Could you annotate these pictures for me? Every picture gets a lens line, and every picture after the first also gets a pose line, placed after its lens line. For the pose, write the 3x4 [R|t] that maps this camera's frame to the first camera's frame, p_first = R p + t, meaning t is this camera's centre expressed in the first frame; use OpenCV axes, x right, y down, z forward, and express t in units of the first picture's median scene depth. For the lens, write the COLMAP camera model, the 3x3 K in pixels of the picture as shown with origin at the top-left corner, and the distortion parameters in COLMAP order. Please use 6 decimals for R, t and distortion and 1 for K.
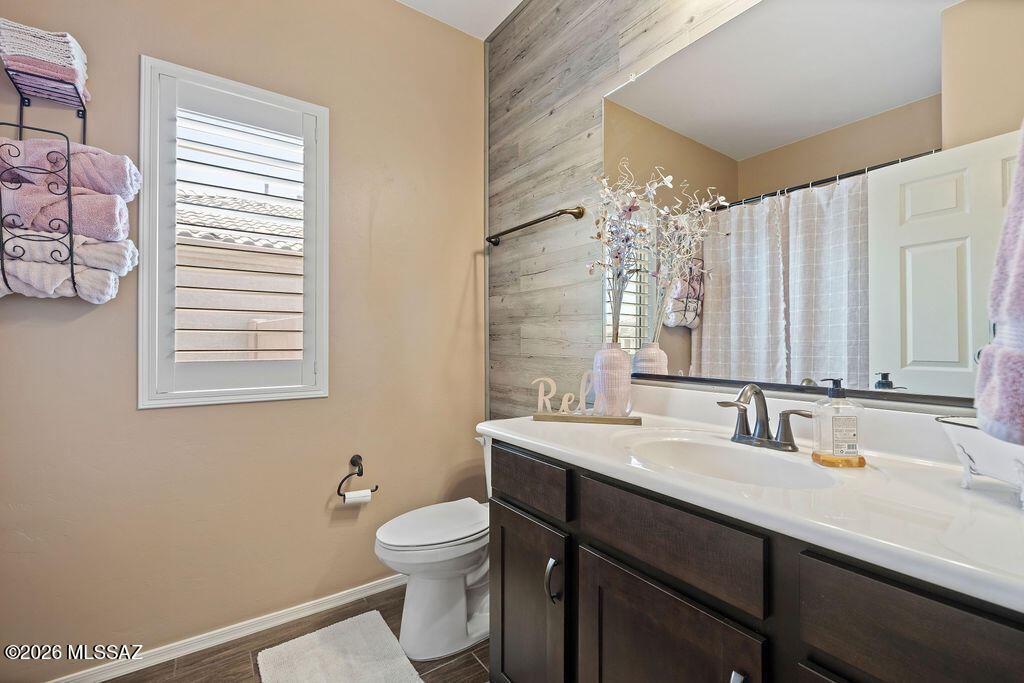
lens RADIAL K [[438.4, 0, 517.0], [0, 438.4, 338.1], [0, 0, 1]] dist [-0.002139, -0.000091]
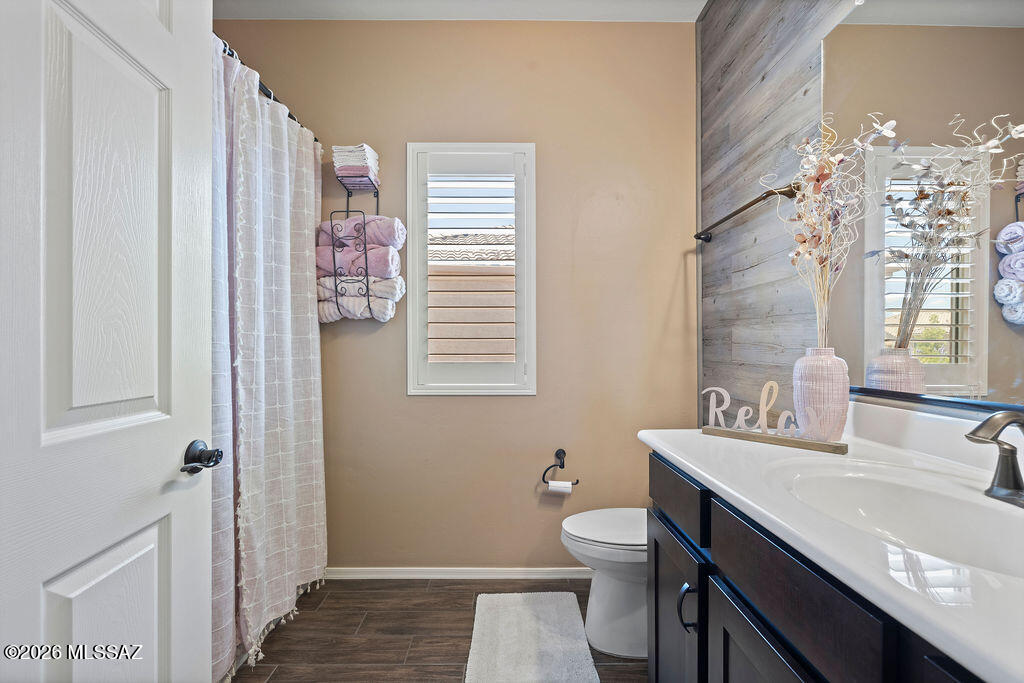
lens RADIAL K [[438.4, 0, 522.9], [0, 438.4, 348.1], [0, 0, 1]] dist [-0.002139, -0.000091]
pose [[0.826674, 0.000365, -0.562681, 0.215556], [0.005827, 0.999941, 0.009209, -0.000215], [0.562651, -0.010891, 0.826623, 0.036288]]
